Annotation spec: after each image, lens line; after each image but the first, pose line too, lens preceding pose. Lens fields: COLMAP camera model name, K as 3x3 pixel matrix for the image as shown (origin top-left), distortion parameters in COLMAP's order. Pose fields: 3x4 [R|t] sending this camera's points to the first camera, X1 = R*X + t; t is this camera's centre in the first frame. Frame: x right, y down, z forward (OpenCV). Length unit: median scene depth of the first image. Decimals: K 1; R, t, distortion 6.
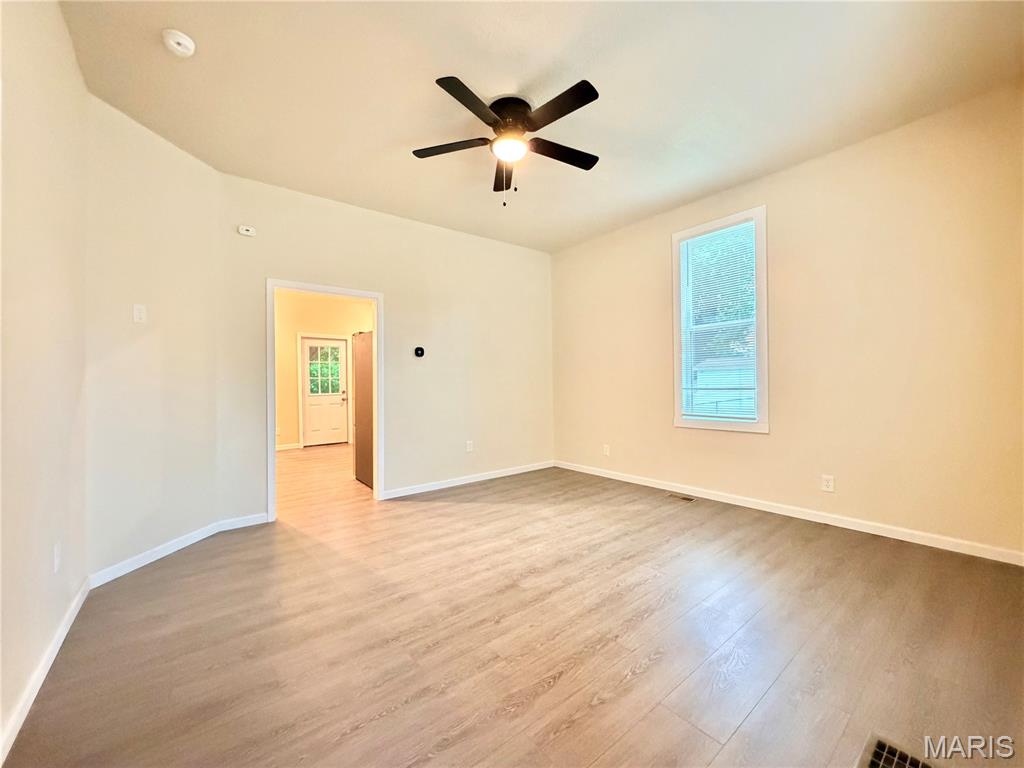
lens RADIAL K [[407.9, 0, 508.8], [0, 407.9, 385.7], [0, 0, 1]] dist [0.001672, 0.000454]
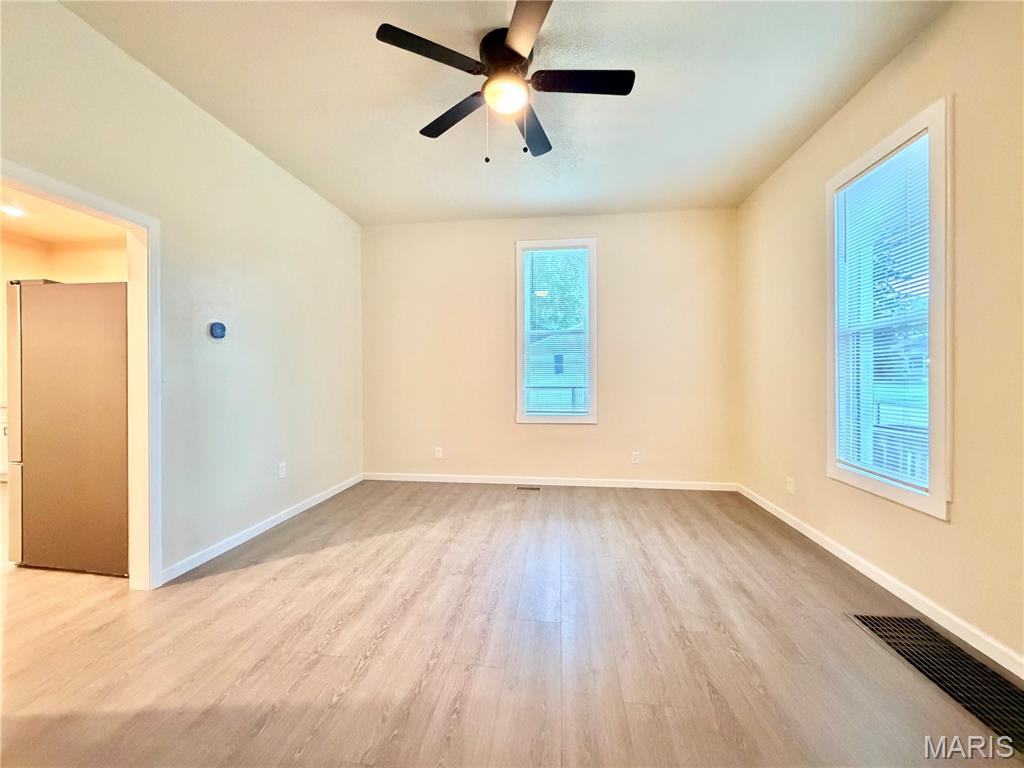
lens RADIAL K [[407.9, 0, 508.8], [0, 407.9, 385.7], [0, 0, 1]] dist [0.001672, 0.000454]
pose [[0.714921, -0.000691, 0.699205, -0.433165], [-0.004883, 0.999970, 0.005981, -0.004170], [-0.699189, -0.007690, 0.714896, 0.314063]]
